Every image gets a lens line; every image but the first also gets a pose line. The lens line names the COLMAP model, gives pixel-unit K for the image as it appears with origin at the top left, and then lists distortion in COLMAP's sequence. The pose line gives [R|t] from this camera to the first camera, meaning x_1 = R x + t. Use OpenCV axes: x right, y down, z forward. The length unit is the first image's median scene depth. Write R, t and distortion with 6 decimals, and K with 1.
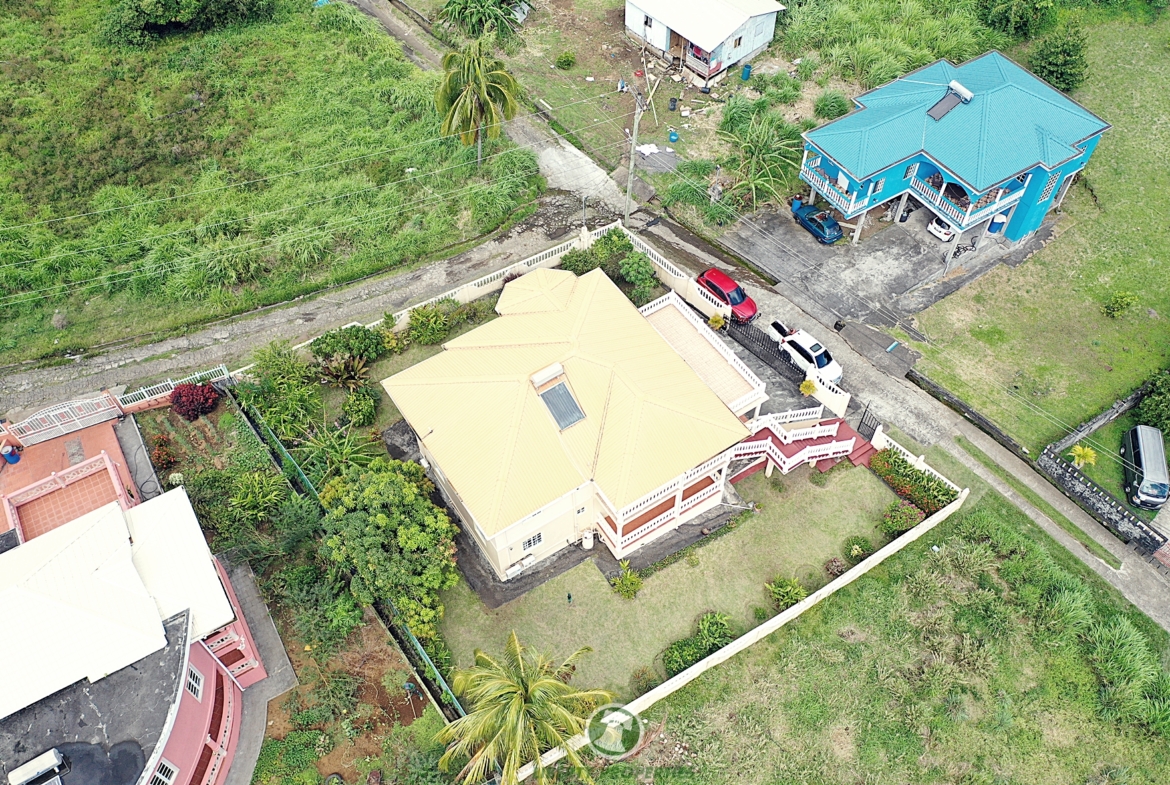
lens RADIAL K [[933.0, 0, 585.0], [0, 933.0, 392.5], [0, 0, 1]] dist [-0.002851, 0.001791]
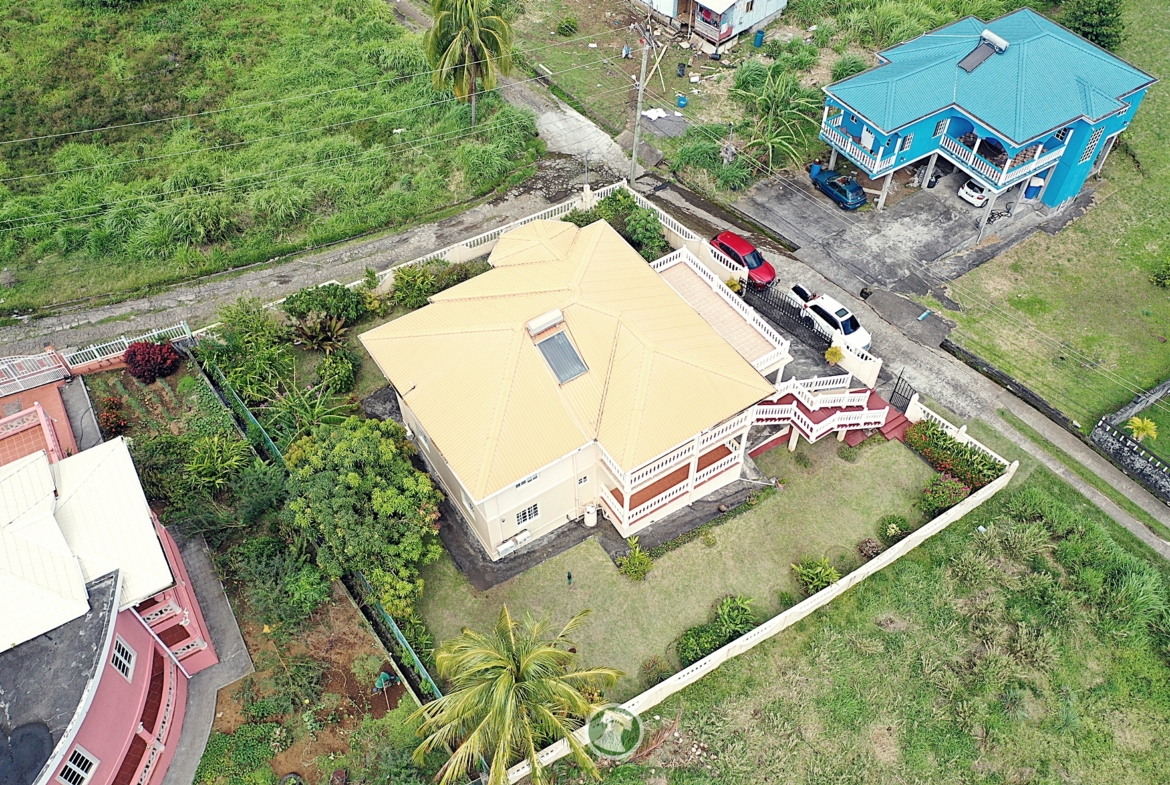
lens RADIAL K [[933.0, 0, 585.0], [0, 933.0, 392.5], [0, 0, 1]] dist [-0.002851, 0.001791]
pose [[0.999998, 0.001379, -0.001133, -0.001234], [-0.001425, 0.999134, -0.041591, 0.071307], [0.001075, 0.041593, 0.999134, 0.101406]]
